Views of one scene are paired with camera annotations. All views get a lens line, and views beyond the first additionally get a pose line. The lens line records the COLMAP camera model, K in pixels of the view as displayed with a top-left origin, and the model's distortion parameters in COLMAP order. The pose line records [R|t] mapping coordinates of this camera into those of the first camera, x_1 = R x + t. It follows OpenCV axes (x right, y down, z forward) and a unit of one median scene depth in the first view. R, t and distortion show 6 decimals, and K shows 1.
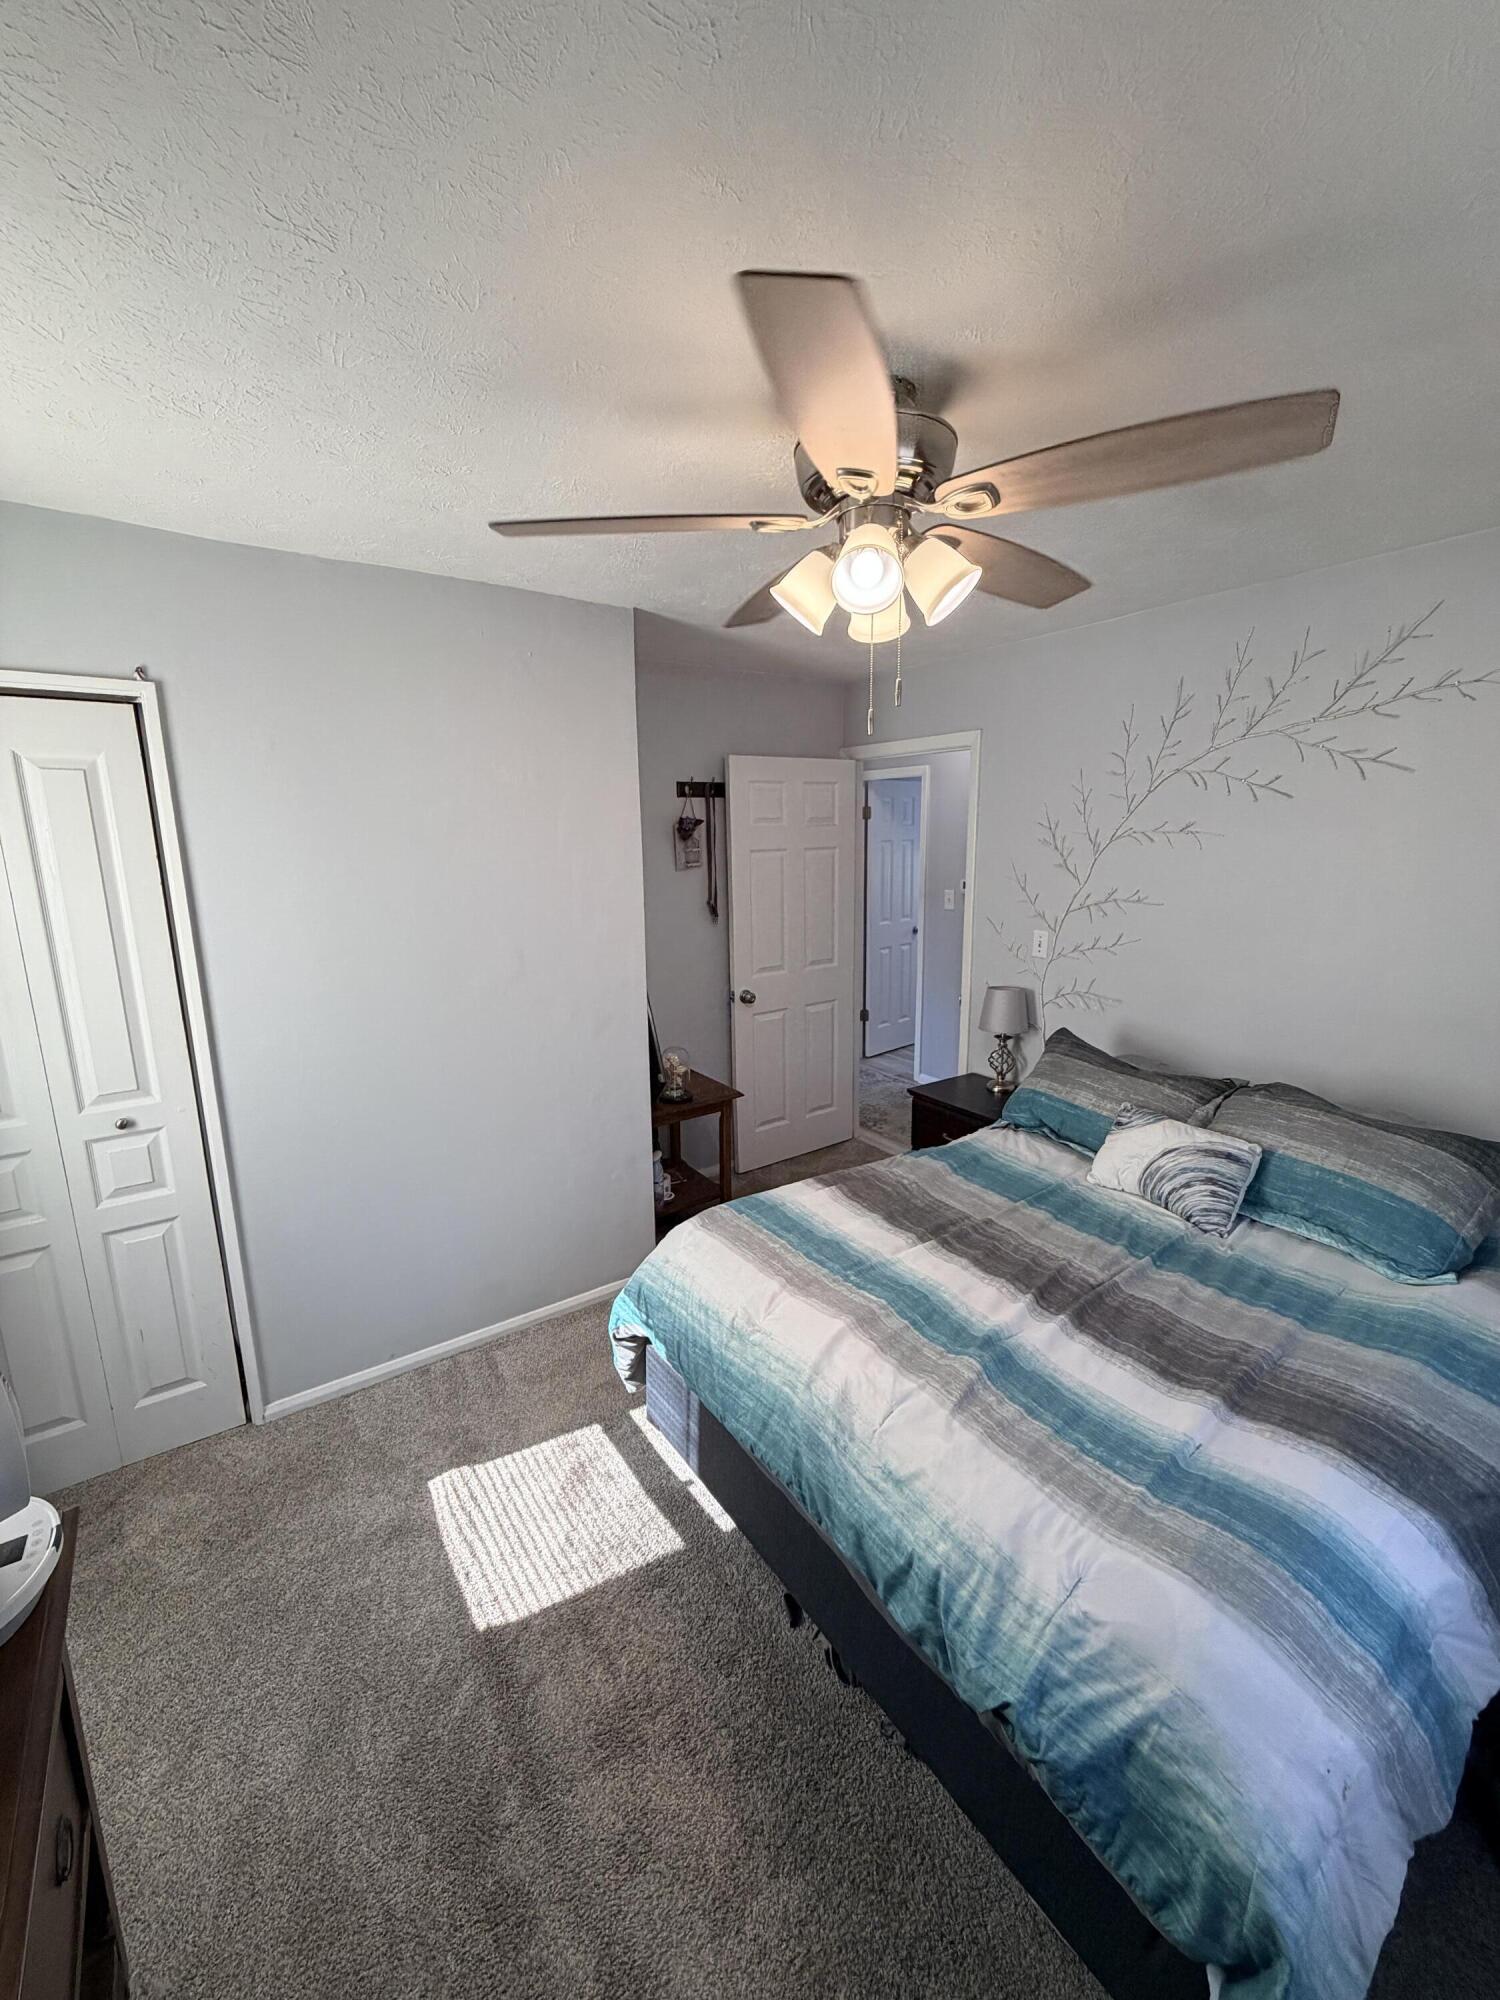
lens RADIAL K [[796.7, 0, 750.6], [0, 796.7, 994.9], [0, 0, 1]] dist [0.001126, -0.000211]
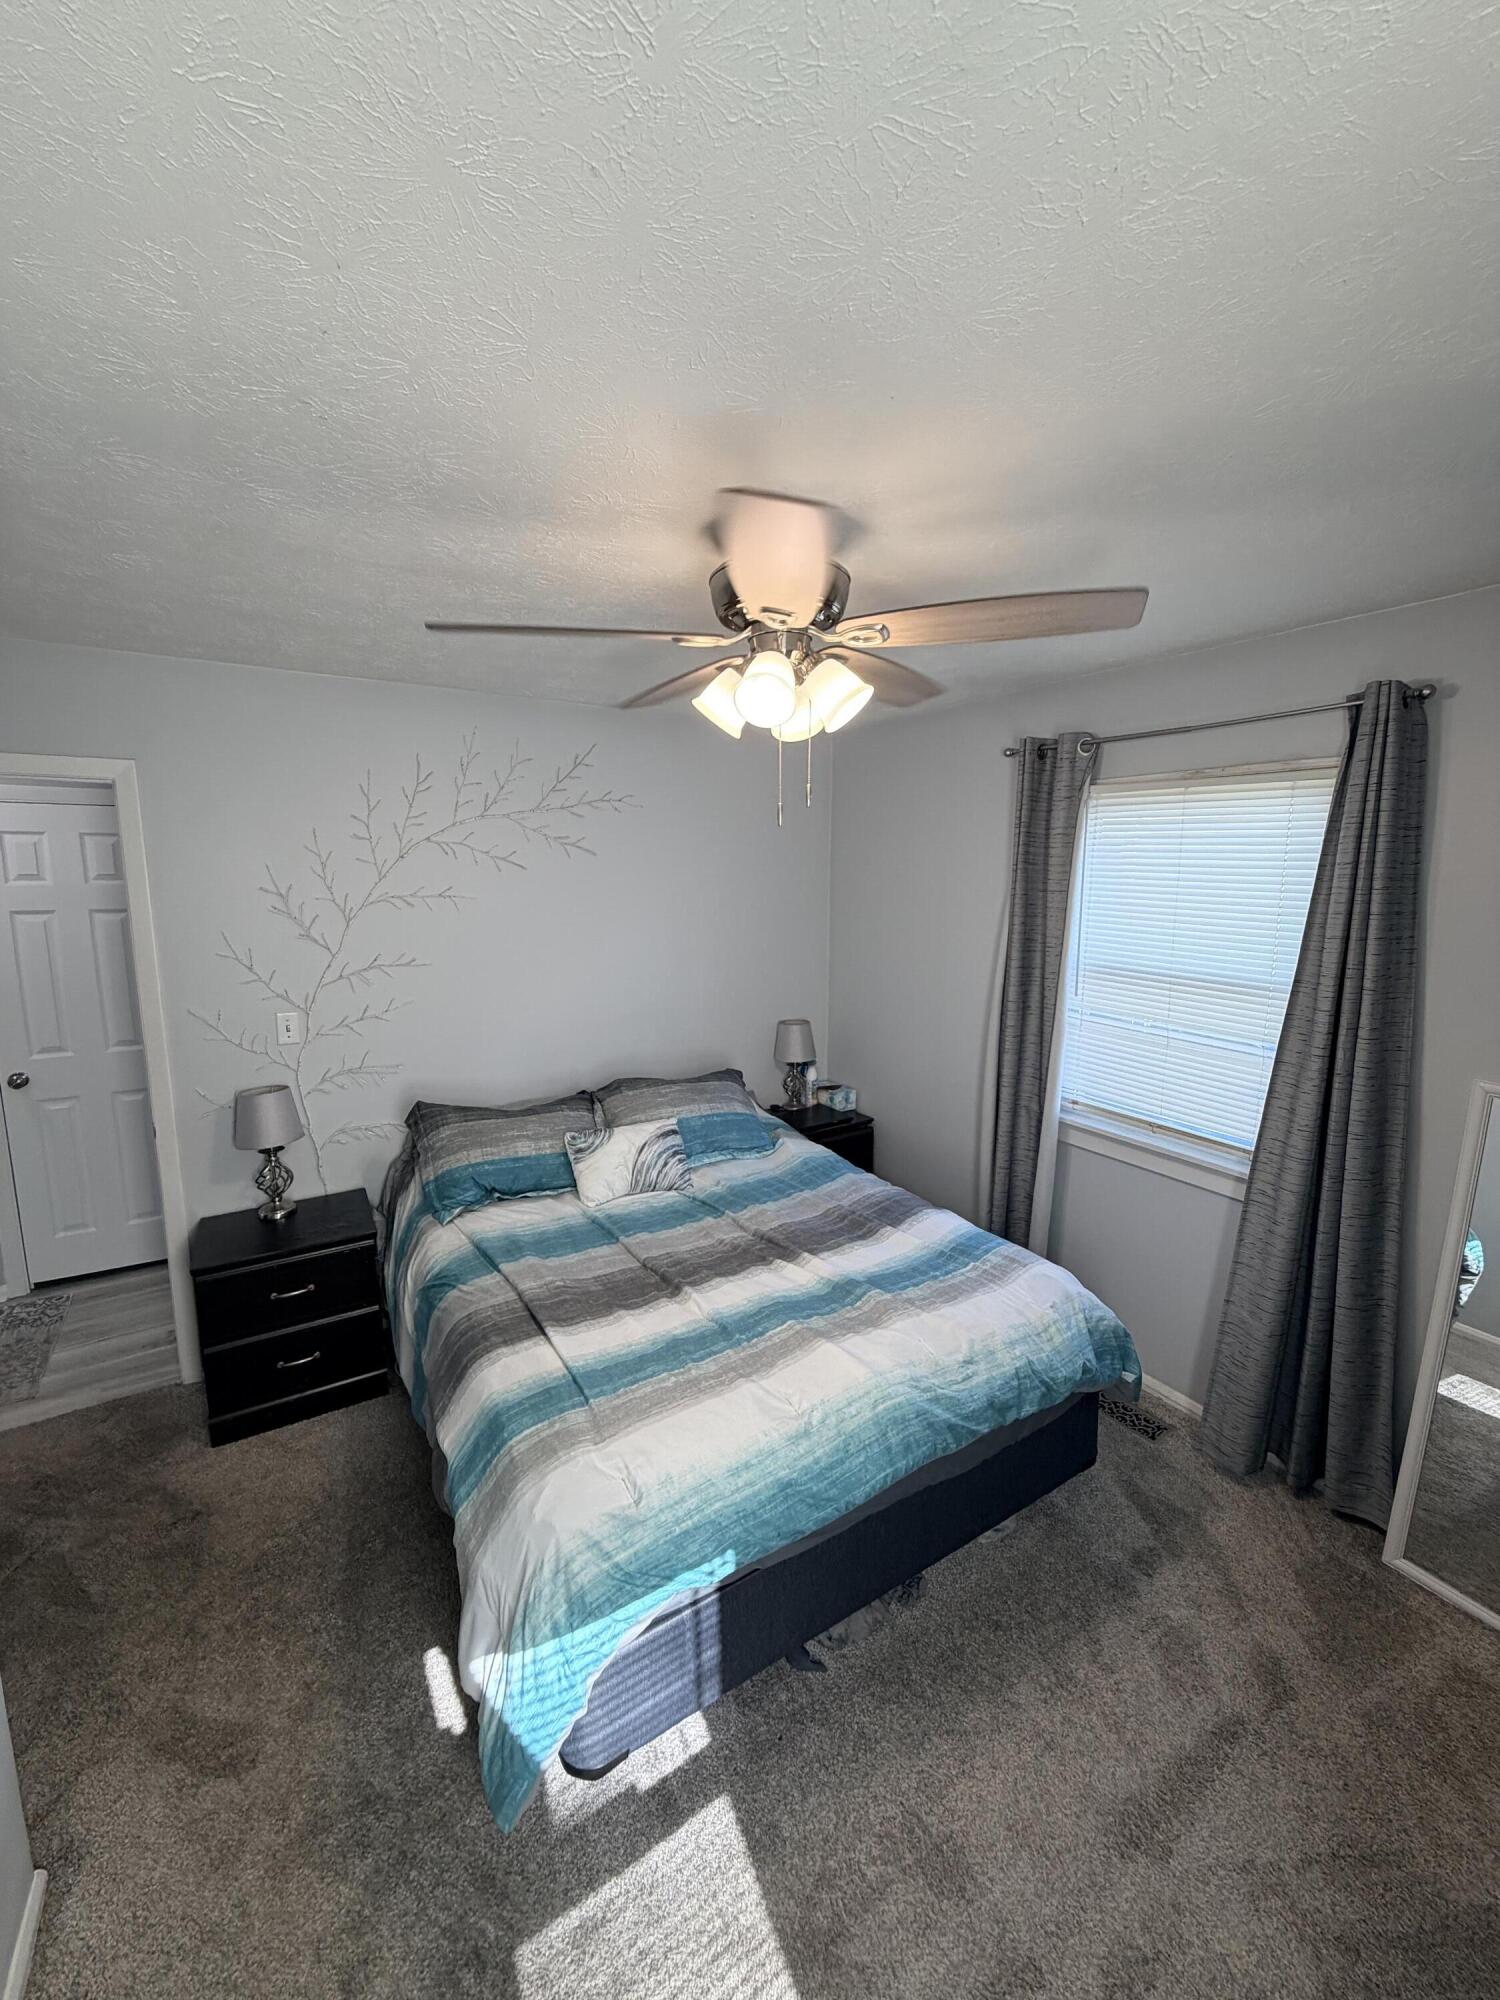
lens RADIAL K [[796.7, 0, 745.9], [0, 796.7, 1003.0], [0, 0, 1]] dist [0.001126, -0.000211]
pose [[0.048338, -0.149973, 0.987508, -0.707468], [0.199807, 0.970132, 0.137554, -0.174337], [-0.978642, 0.190661, 0.076860, 0.720874]]
